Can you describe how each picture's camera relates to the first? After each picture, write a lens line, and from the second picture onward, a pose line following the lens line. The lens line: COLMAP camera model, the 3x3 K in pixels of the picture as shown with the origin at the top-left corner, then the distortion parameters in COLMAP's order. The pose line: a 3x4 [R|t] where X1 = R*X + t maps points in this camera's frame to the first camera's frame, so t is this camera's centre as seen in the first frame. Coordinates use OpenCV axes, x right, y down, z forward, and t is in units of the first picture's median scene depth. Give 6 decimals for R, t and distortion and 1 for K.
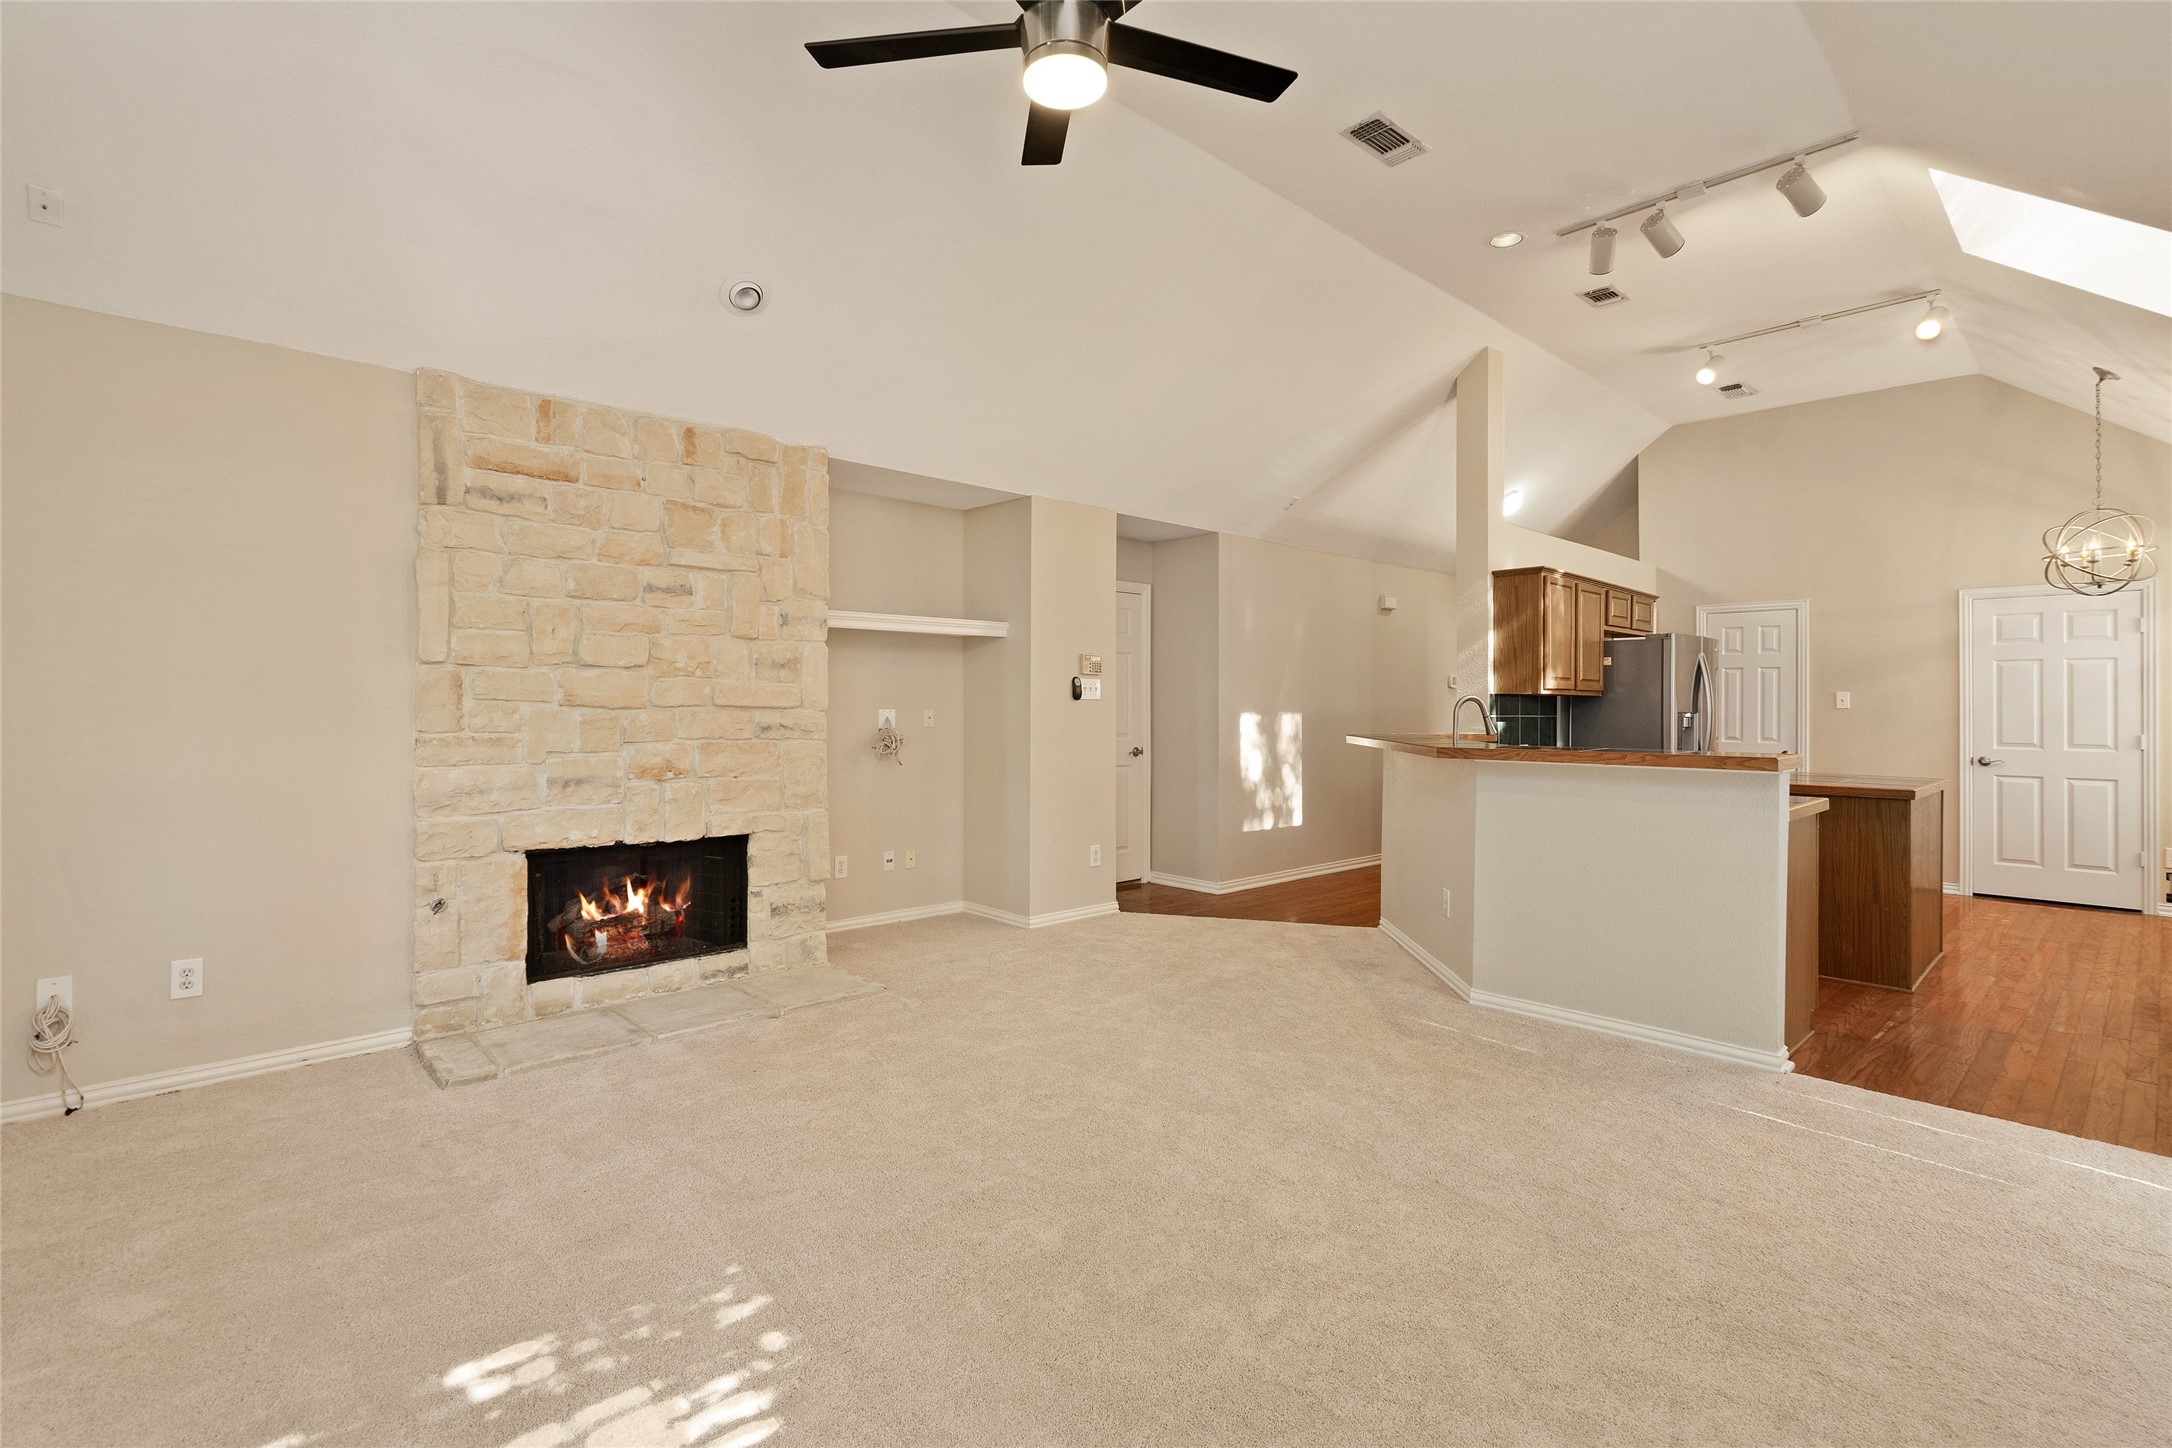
lens RADIAL K [[1013.7, 0, 1086.3], [0, 1013.7, 695.1], [0, 0, 1]] dist [-0.003213, 0.000287]
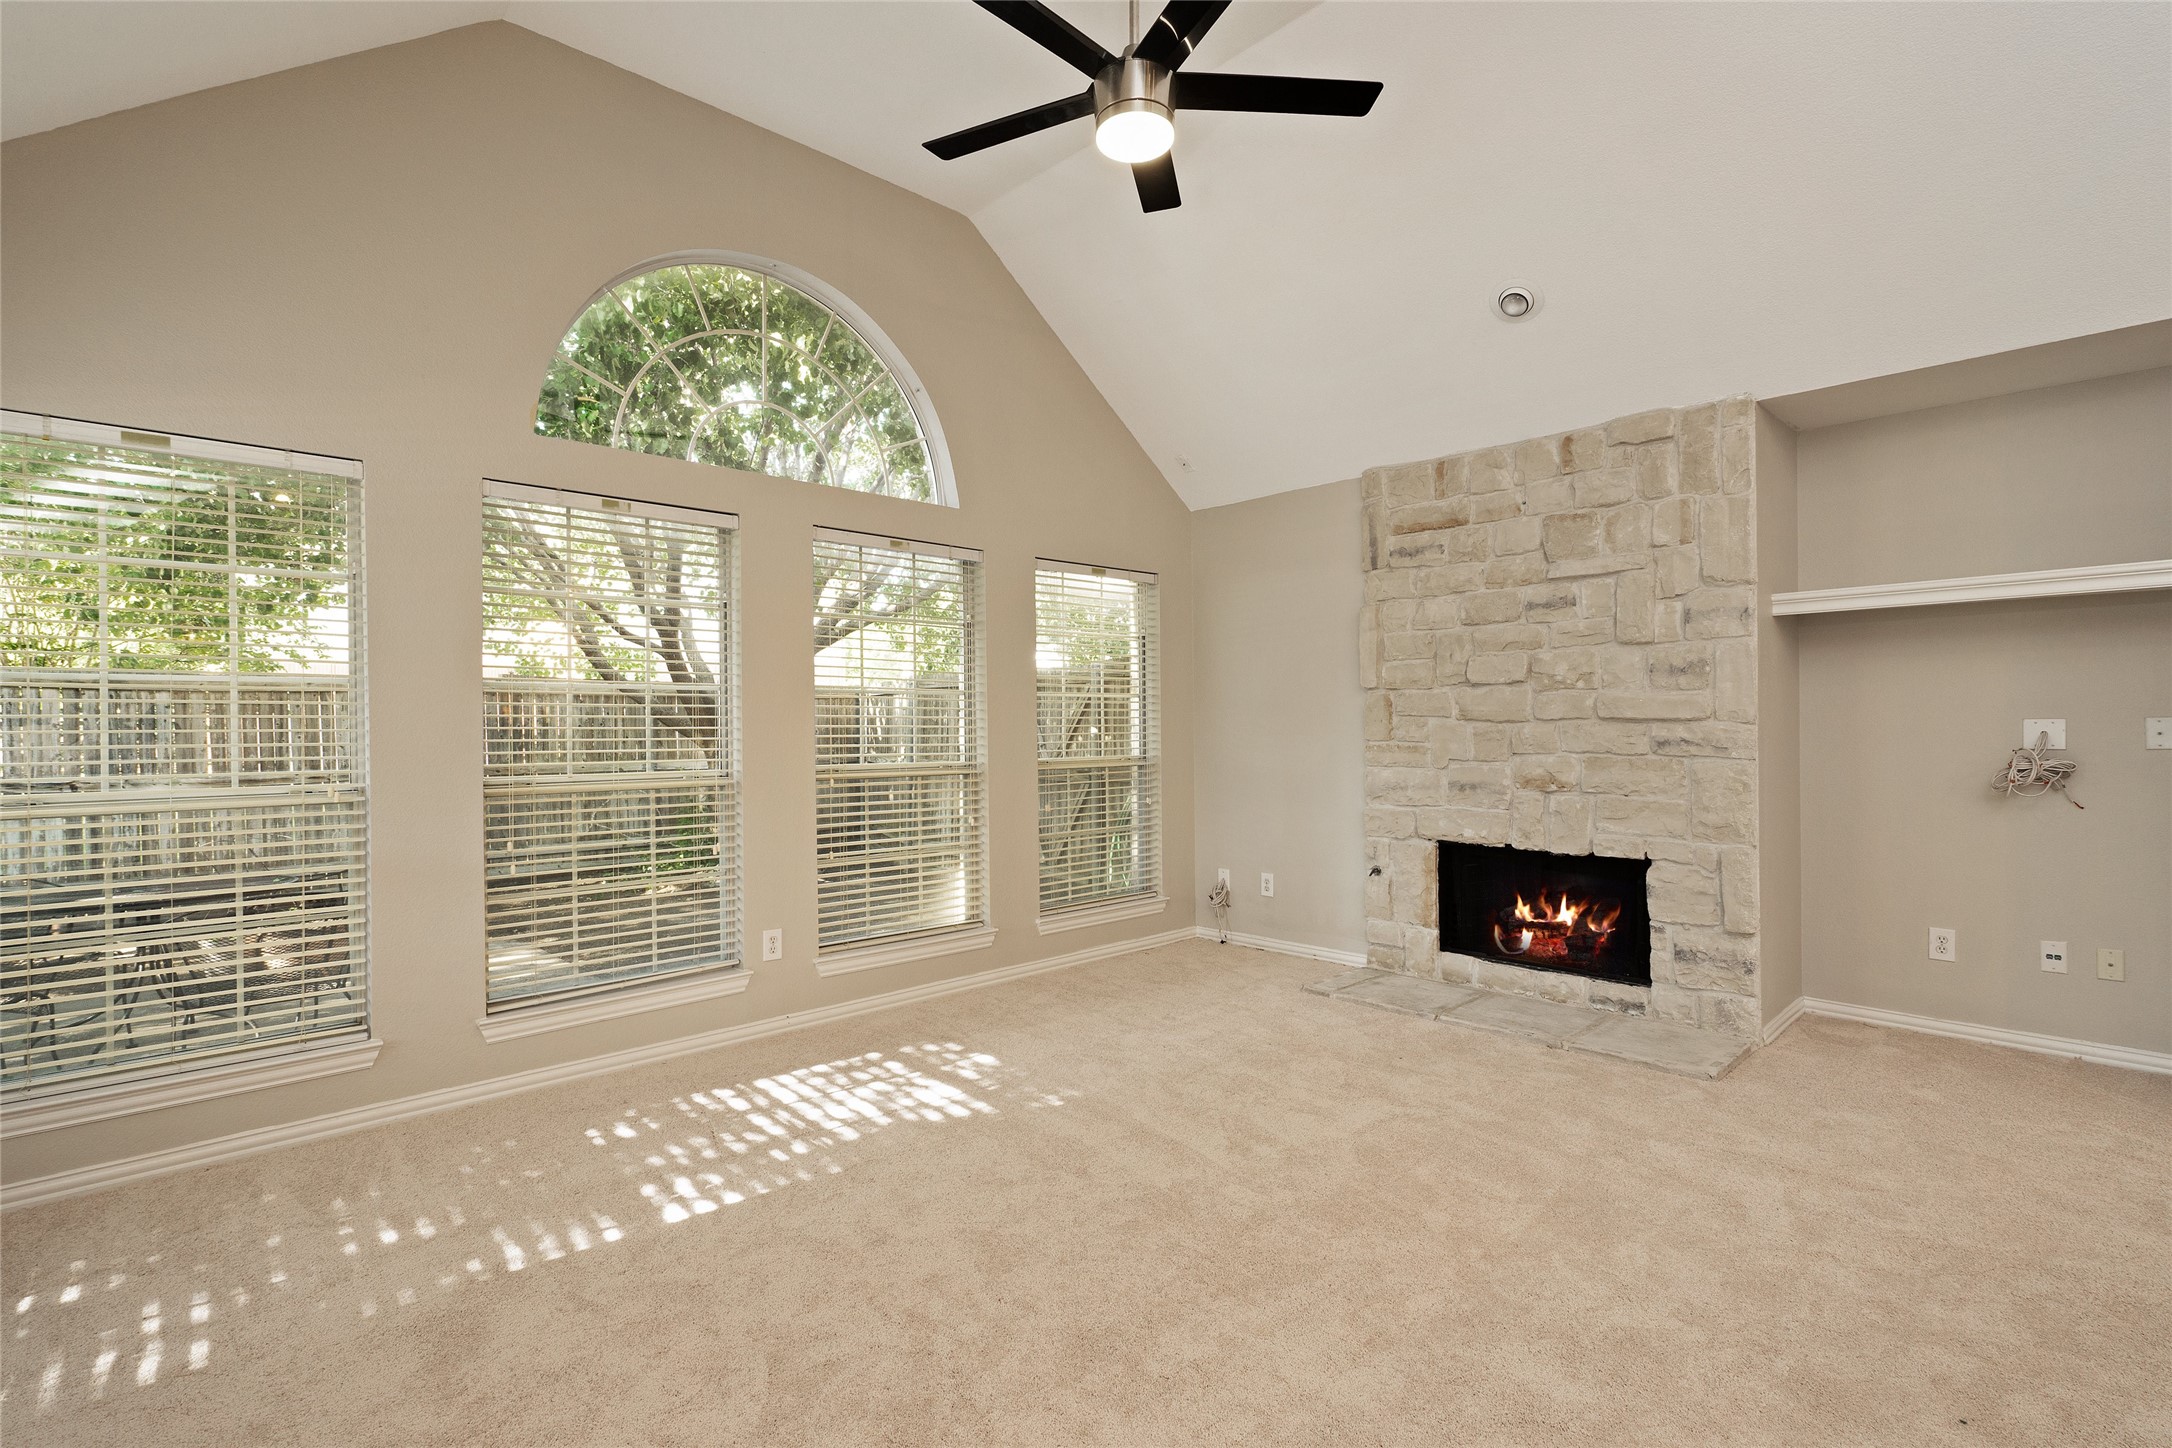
lens RADIAL K [[1006.6, 0, 1086.0], [0, 1006.6, 724.0], [0, 0, 1]] dist [-0.003182, -0.000197]
pose [[0.003741, -0.003669, -0.999986, 0.606205], [0.018296, 0.999826, -0.003600, 0.011071], [0.999826, -0.018282, 0.003808, 0.543762]]
